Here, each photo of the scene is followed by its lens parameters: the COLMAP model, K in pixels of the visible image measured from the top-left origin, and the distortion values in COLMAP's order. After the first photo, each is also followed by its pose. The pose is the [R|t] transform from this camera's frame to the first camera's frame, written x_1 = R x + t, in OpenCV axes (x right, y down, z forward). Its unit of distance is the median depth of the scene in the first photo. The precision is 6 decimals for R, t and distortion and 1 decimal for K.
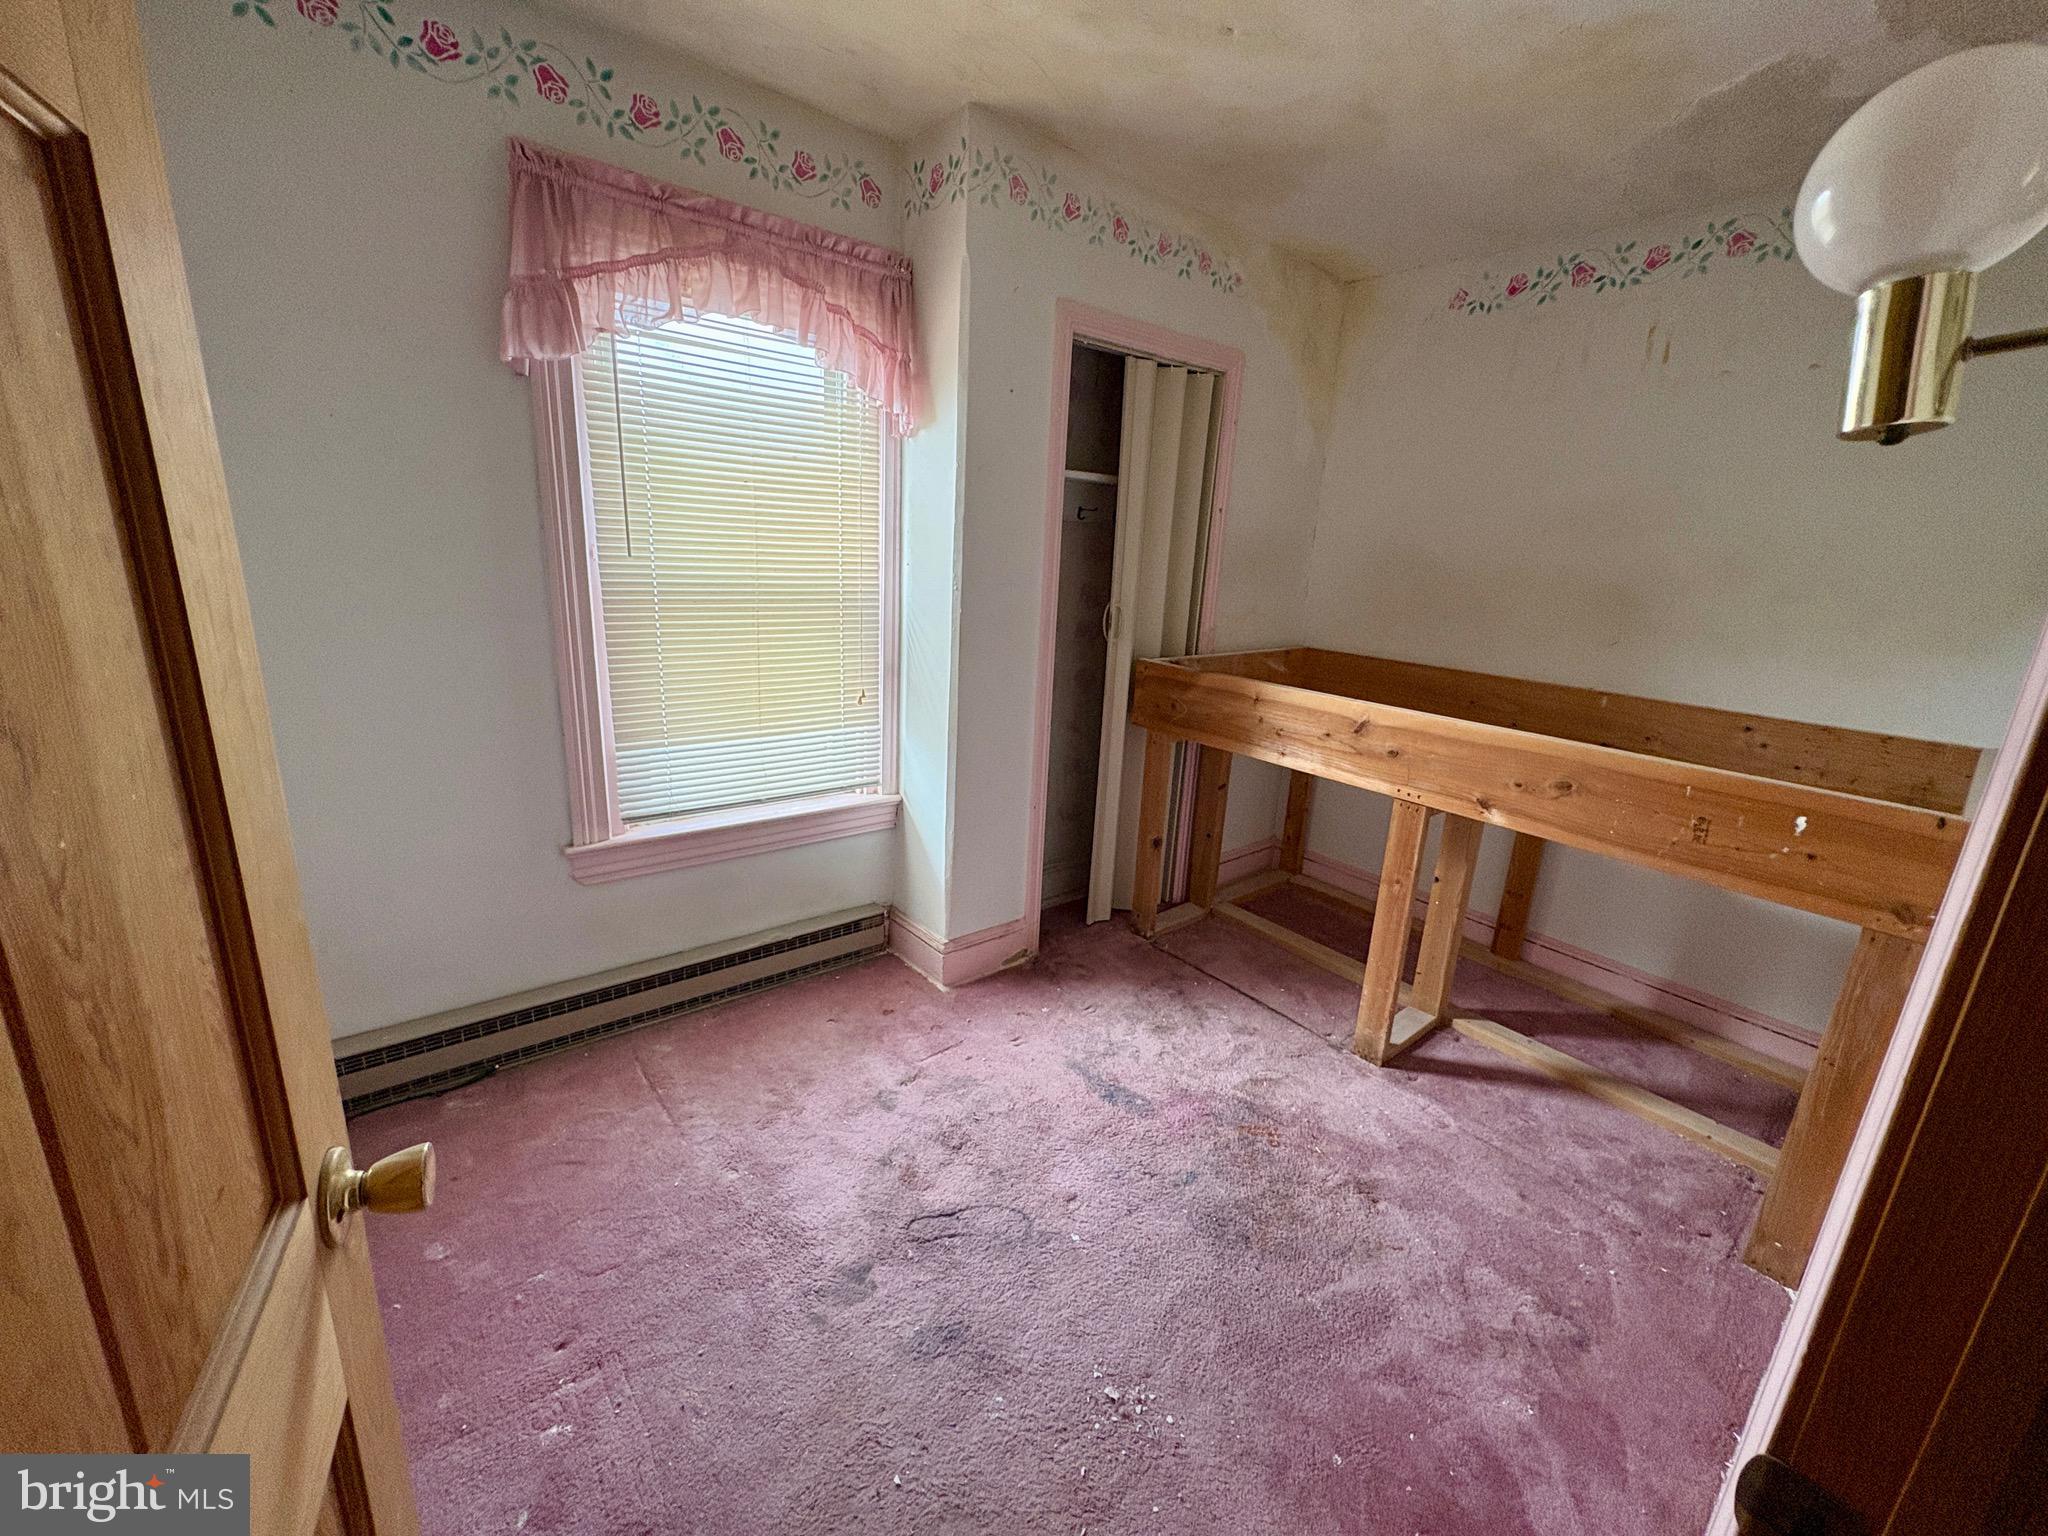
lens RADIAL K [[822.7, 0, 1021.2], [0, 822.7, 773.9], [0, 0, 1]] dist [0.000598, 0.000063]
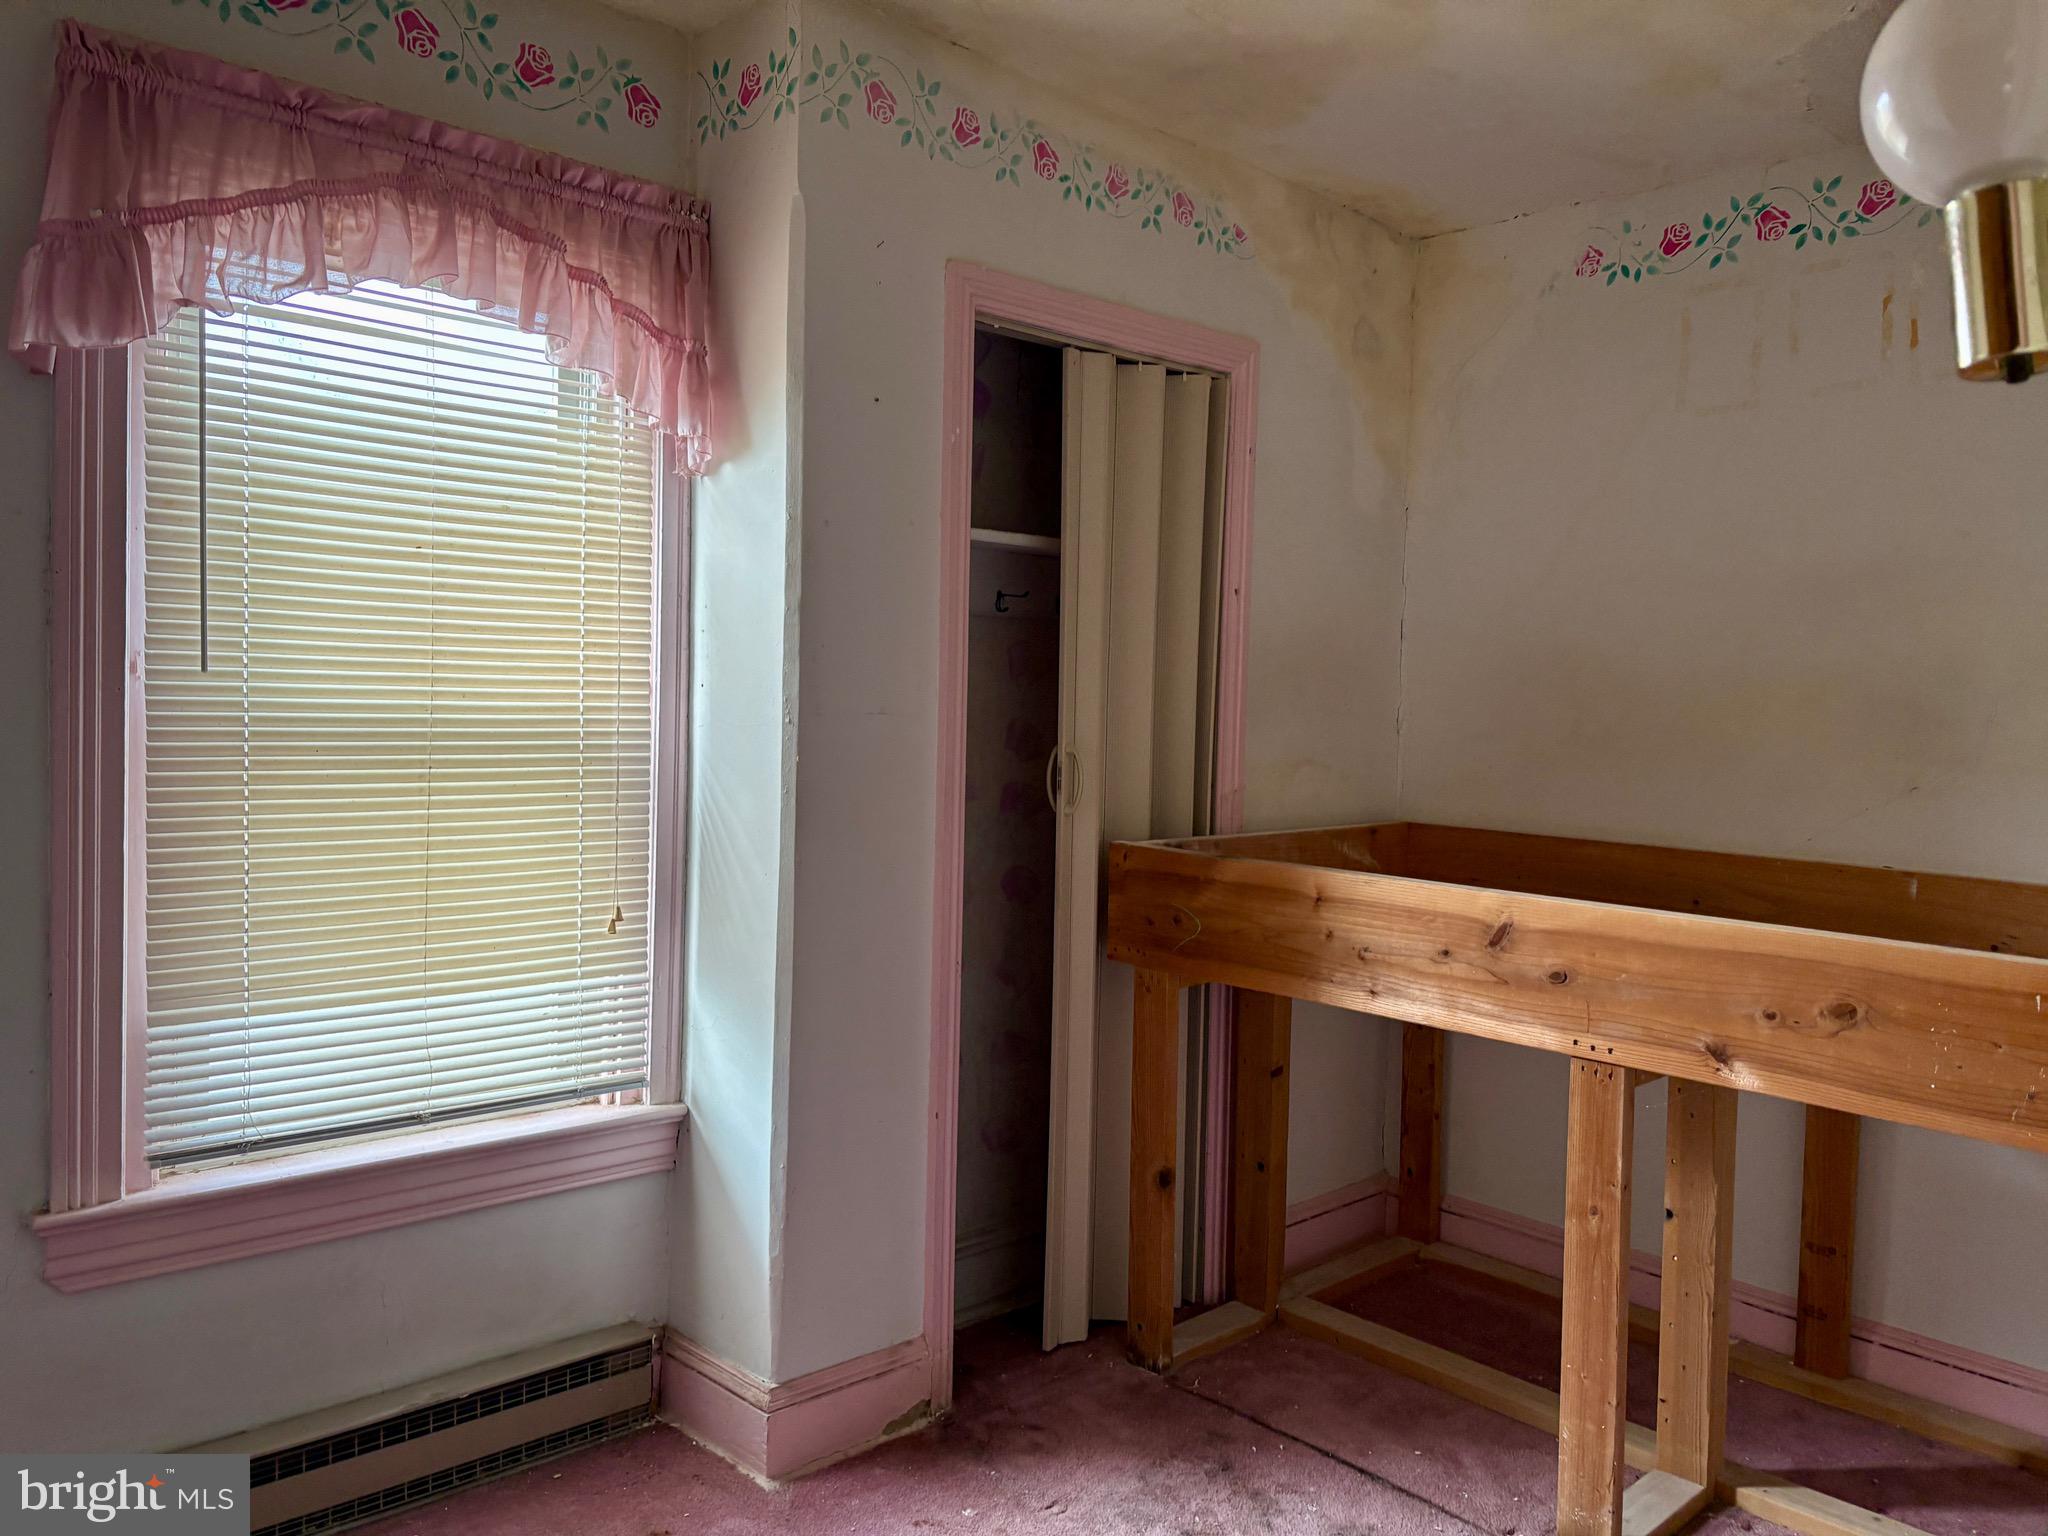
lens RADIAL K [[1559.2, 0, 1014.9], [0, 1559.2, 775.4], [0, 0, 1]] dist [0.046268, -0.050784]
pose [[0.997100, -0.025817, 0.071590, 0.000079], [0.040544, 0.976293, -0.212620, 0.048052], [-0.064404, 0.214906, 0.974509, -0.060894]]
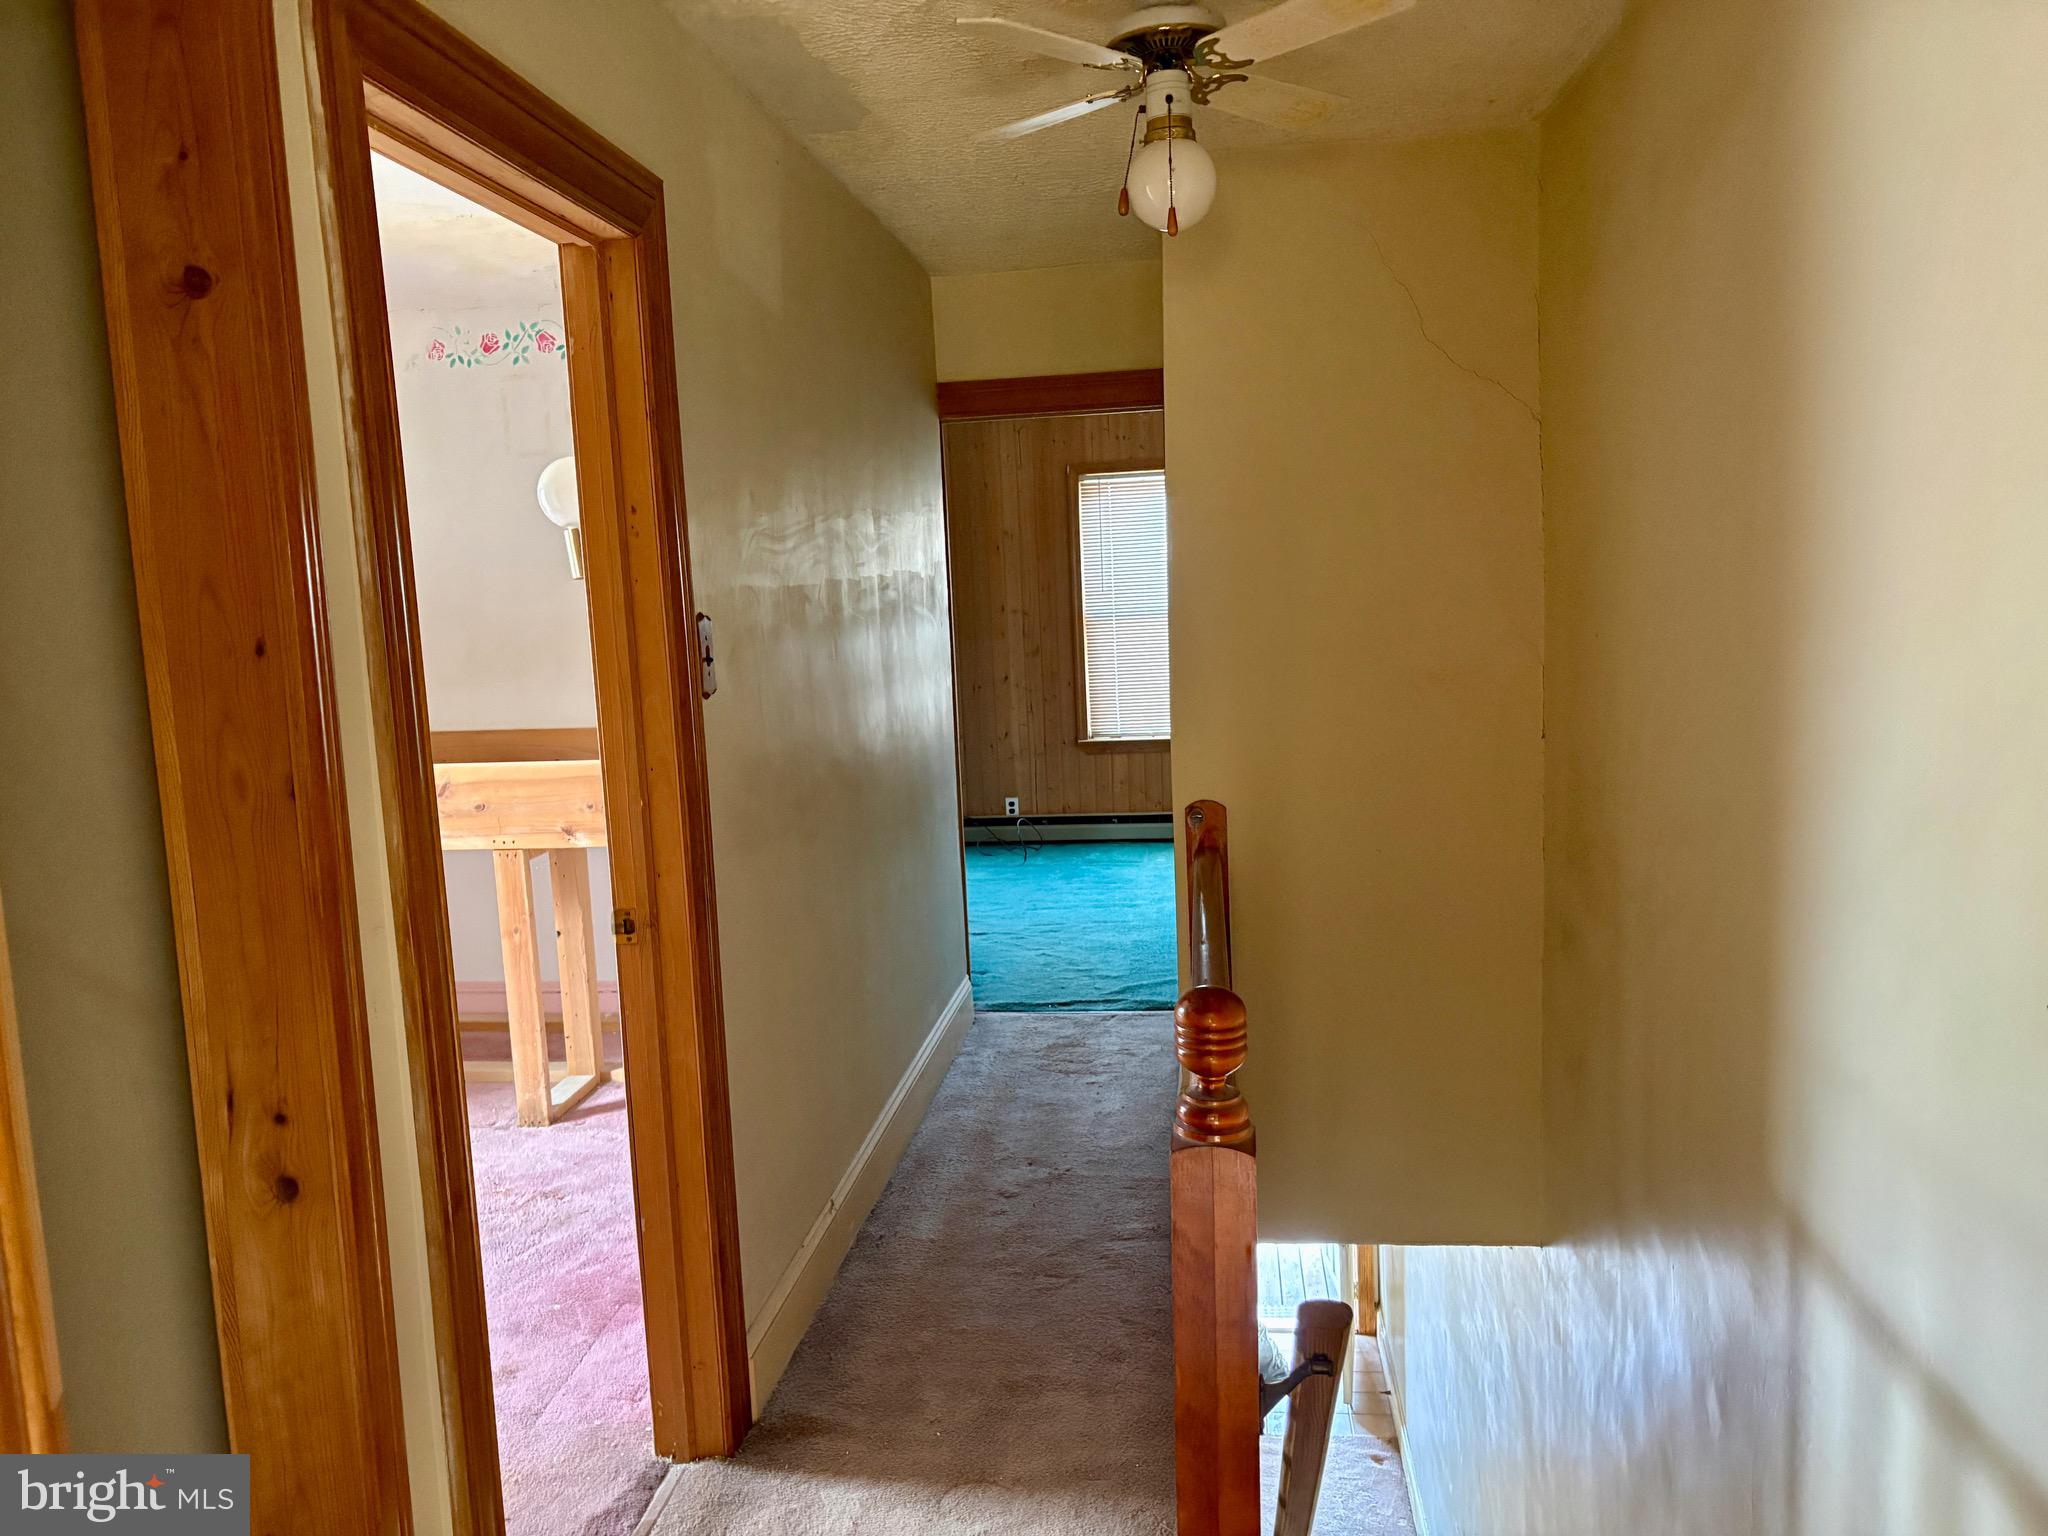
lens RADIAL K [[1559.2, 0, 1016.9], [0, 1559.2, 777.5], [0, 0, 1]] dist [0.046268, -0.050784]
pose [[0.719733, -0.161934, 0.675101, -0.329785], [0.255627, 0.965913, -0.040838, 0.165671], [-0.645476, 0.201966, 0.736594, -0.762244]]
